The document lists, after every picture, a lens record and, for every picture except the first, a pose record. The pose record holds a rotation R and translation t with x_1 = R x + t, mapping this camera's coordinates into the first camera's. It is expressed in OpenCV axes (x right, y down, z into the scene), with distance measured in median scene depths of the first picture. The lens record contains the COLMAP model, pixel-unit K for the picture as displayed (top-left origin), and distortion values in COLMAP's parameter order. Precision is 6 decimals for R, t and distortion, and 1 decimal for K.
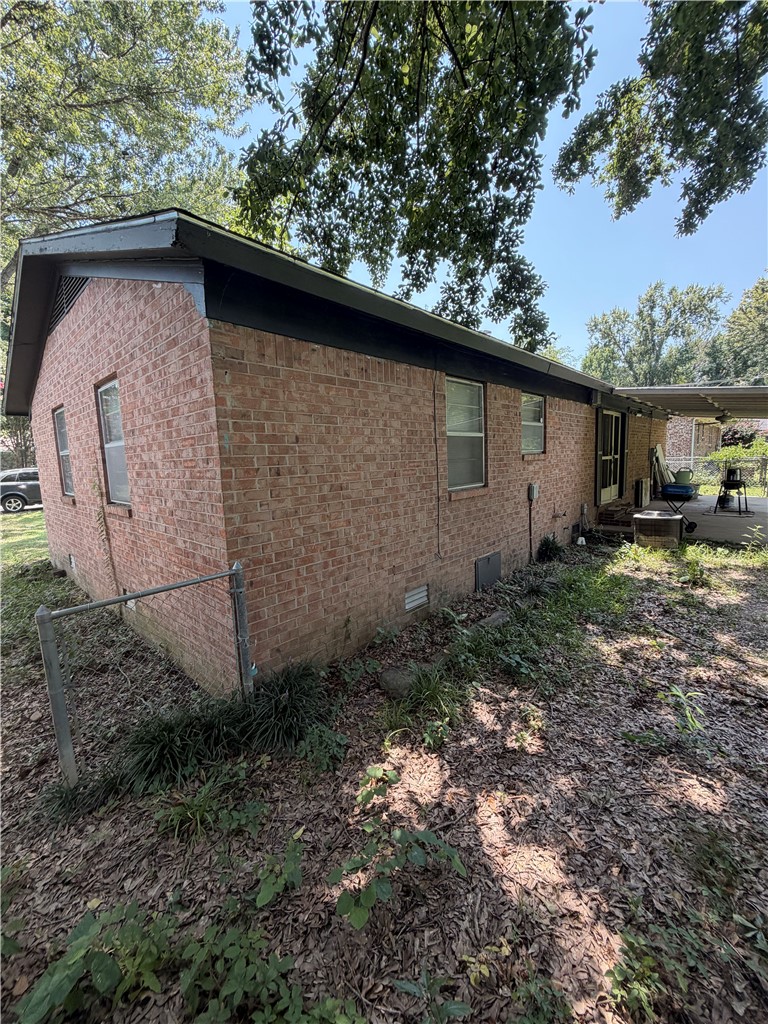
lens RADIAL K [[415.4, 0, 385.0], [0, 415.4, 508.1], [0, 0, 1]] dist [-0.000425, -0.000085]
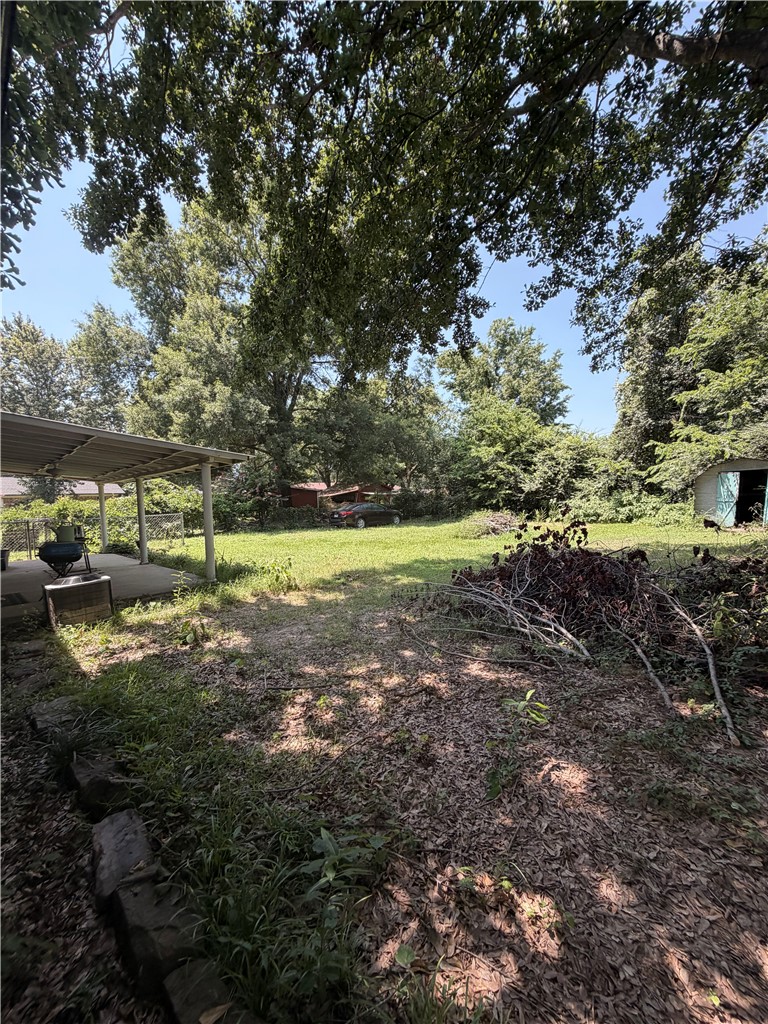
lens RADIAL K [[415.4, 0, 383.4], [0, 415.4, 513.6], [0, 0, 1]] dist [-0.000425, -0.000085]
pose [[0.031299, -0.014220, 0.999409, -0.202057], [0.165907, 0.986102, 0.008835, -0.042091], [-0.985645, 0.165532, 0.033224, 0.869908]]
